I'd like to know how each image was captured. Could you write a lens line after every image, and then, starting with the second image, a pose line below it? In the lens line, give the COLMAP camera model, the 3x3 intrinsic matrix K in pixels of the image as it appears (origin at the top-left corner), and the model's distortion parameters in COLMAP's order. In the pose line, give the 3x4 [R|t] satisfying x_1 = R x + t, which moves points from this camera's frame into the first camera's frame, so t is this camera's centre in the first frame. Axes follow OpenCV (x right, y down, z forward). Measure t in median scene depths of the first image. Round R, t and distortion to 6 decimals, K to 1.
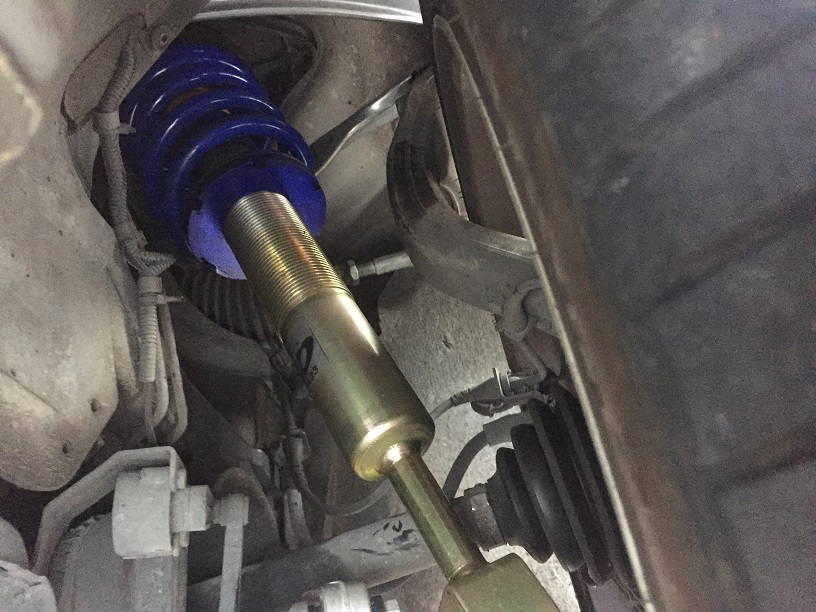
lens RADIAL K [[709.5, 0, 408.0], [0, 709.5, 306.0], [0, 0, 1]] dist [0.063835, -0.107143]
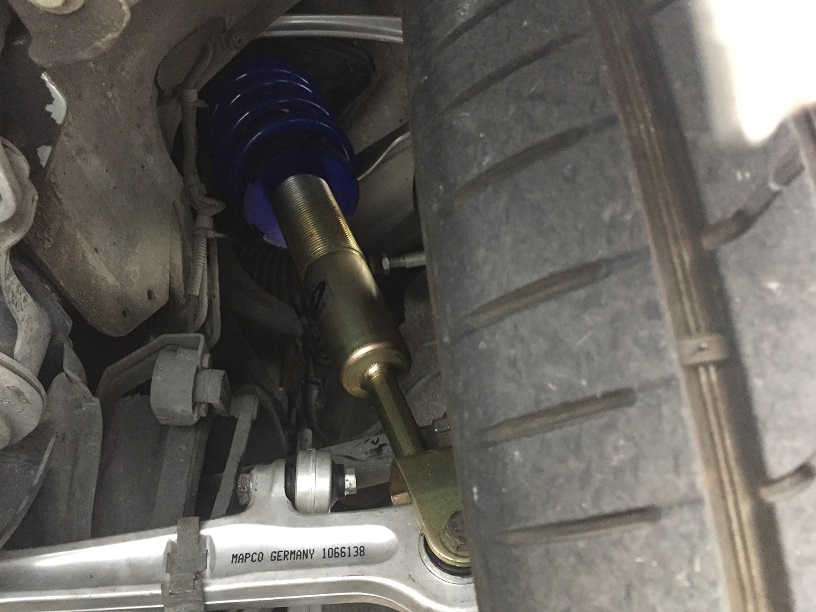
lens RADIAL K [[709.5, 0, 408.0], [0, 709.5, 306.0], [0, 0, 1]] dist [0.063835, -0.107143]
pose [[0.989546, 0.102178, -0.101771, 0.149936], [-0.108777, 0.992160, -0.061532, 0.157924], [0.094686, 0.071959, 0.992903, -0.236582]]
